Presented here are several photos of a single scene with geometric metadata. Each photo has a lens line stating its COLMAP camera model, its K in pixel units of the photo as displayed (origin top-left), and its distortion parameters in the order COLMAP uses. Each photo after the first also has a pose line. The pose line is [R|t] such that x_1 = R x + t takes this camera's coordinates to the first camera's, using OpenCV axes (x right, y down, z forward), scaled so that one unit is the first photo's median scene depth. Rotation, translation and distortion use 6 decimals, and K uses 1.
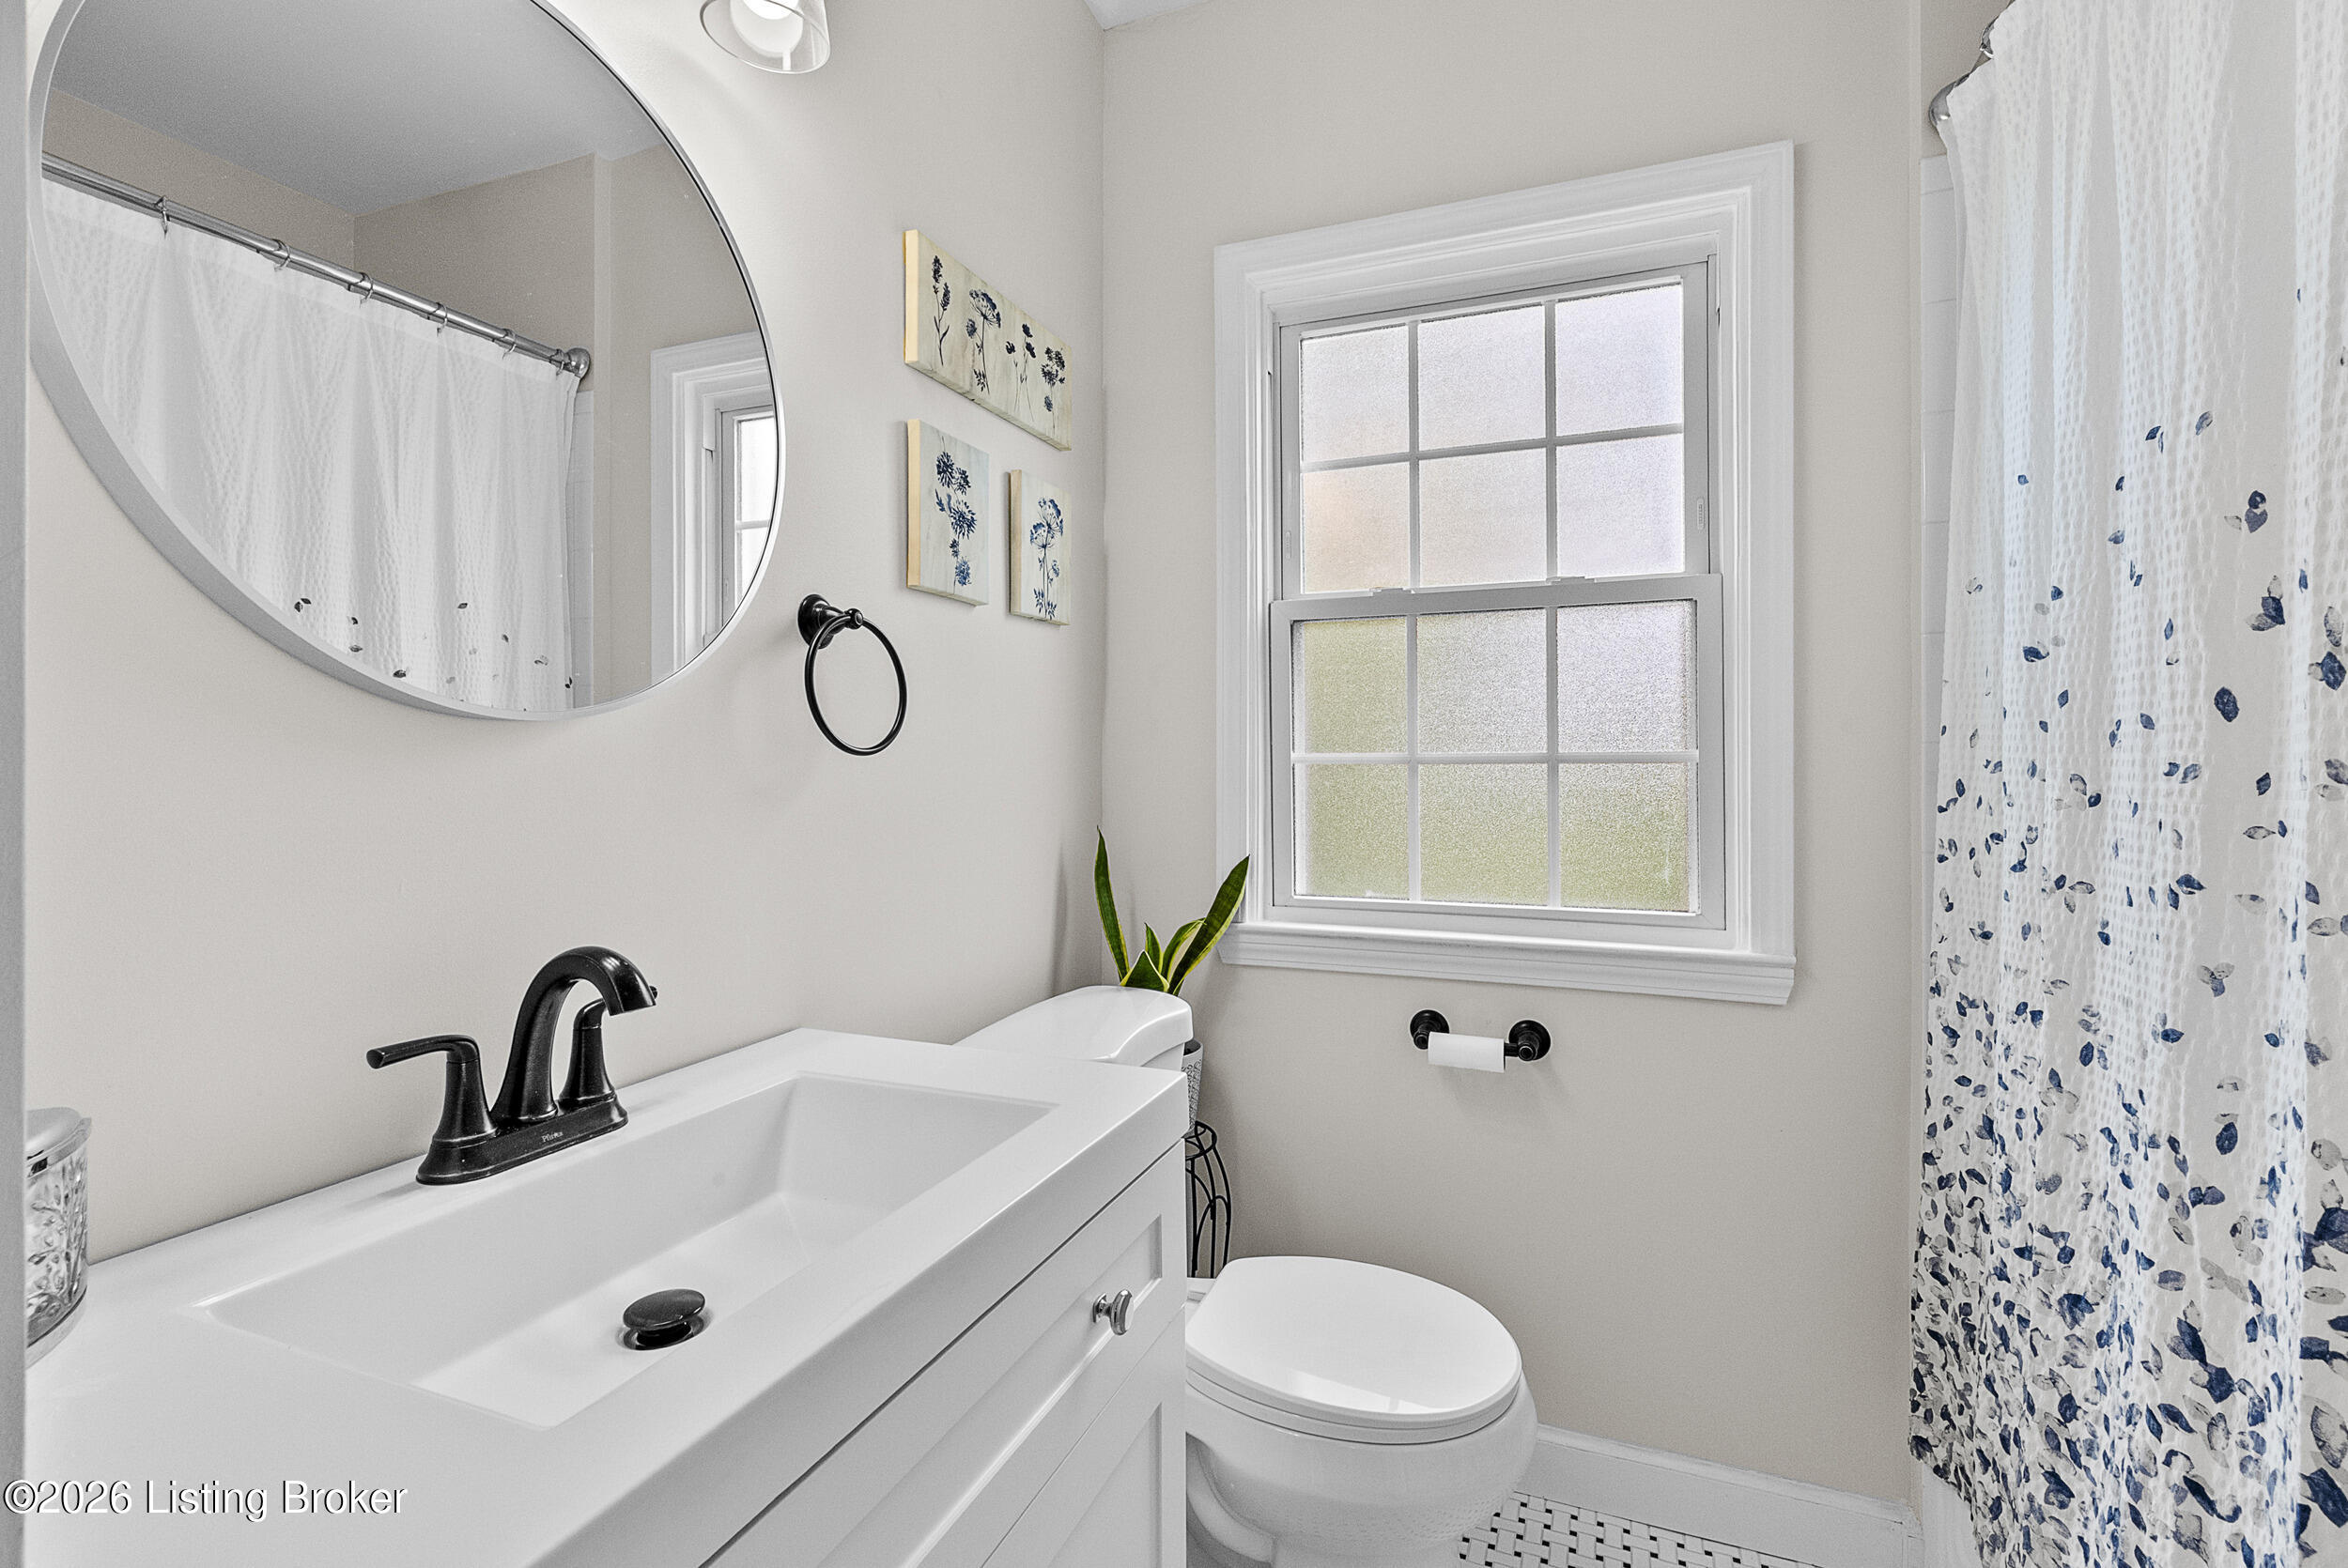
lens RADIAL K [[1064.4, 0, 1171.0], [0, 1064.4, 772.8], [0, 0, 1]] dist [-0.001535, -0.000076]
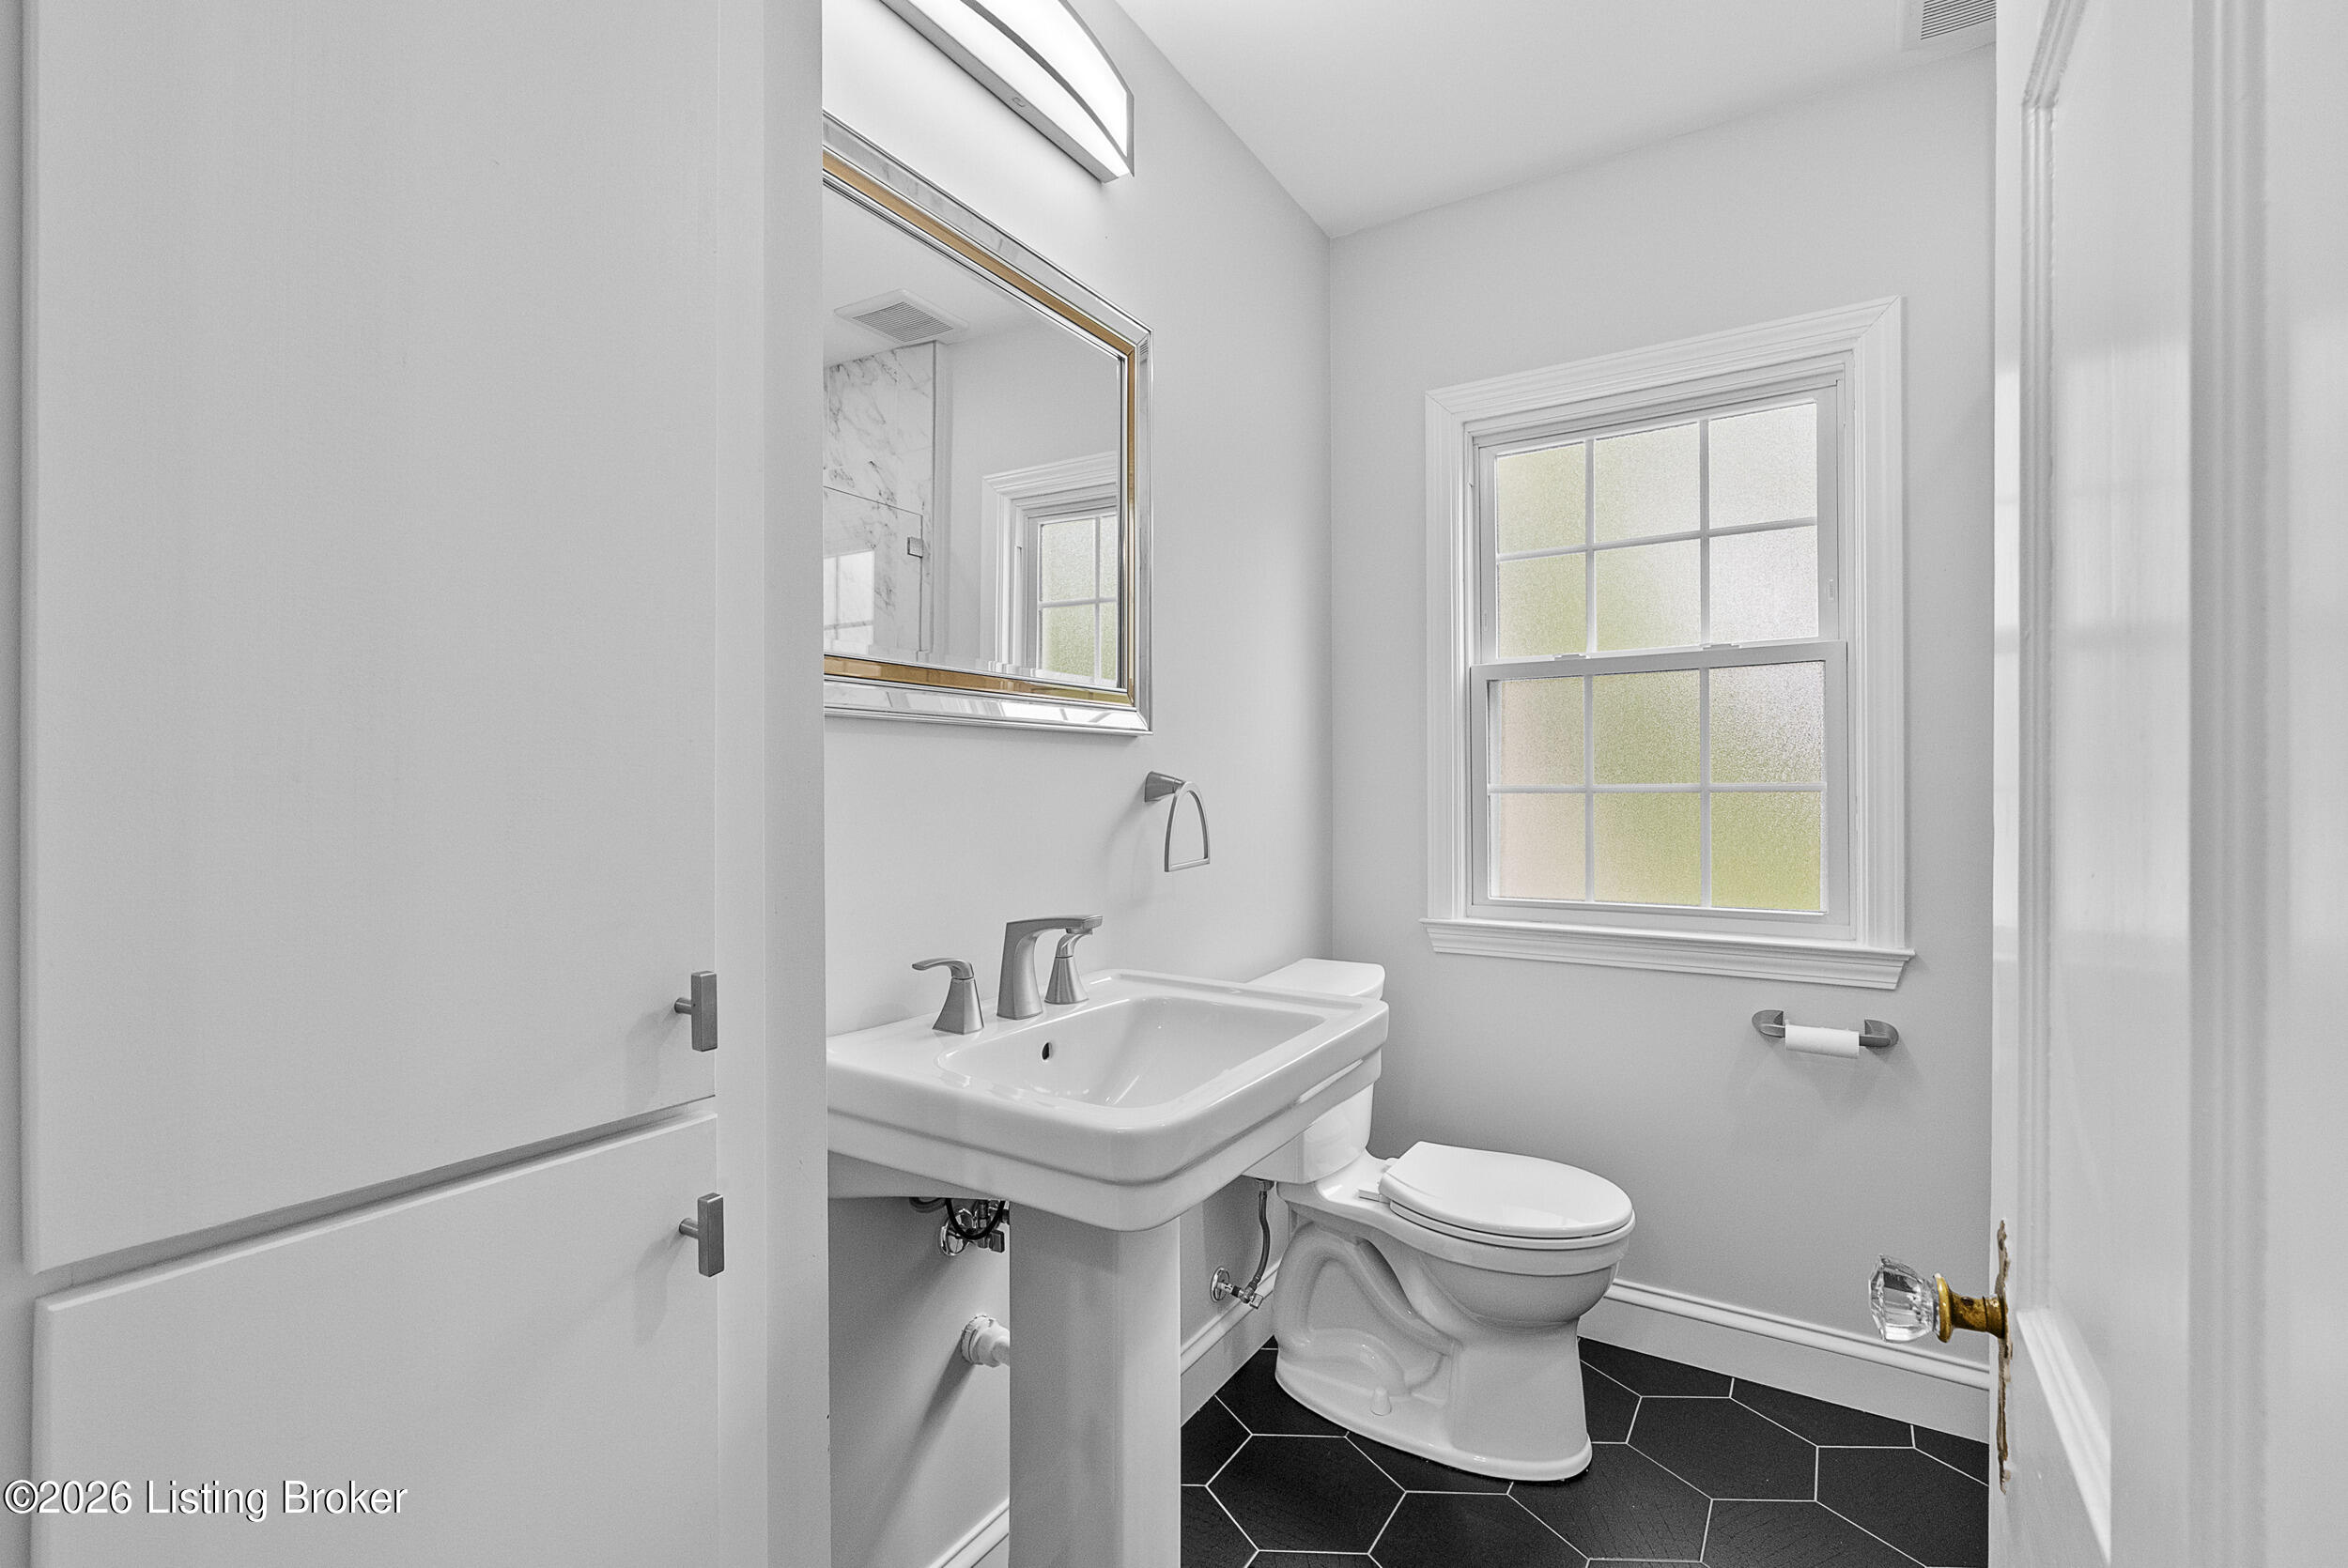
lens RADIAL K [[1064.4, 0, 1173.3], [0, 1064.4, 782.6], [0, 0, 1]] dist [-0.001535, -0.000076]
pose [[0.982893, 0.000833, -0.184177, -0.022343], [-0.003776, 0.999871, -0.015628, 0.000602], [0.184140, 0.016056, 0.982769, -0.328937]]
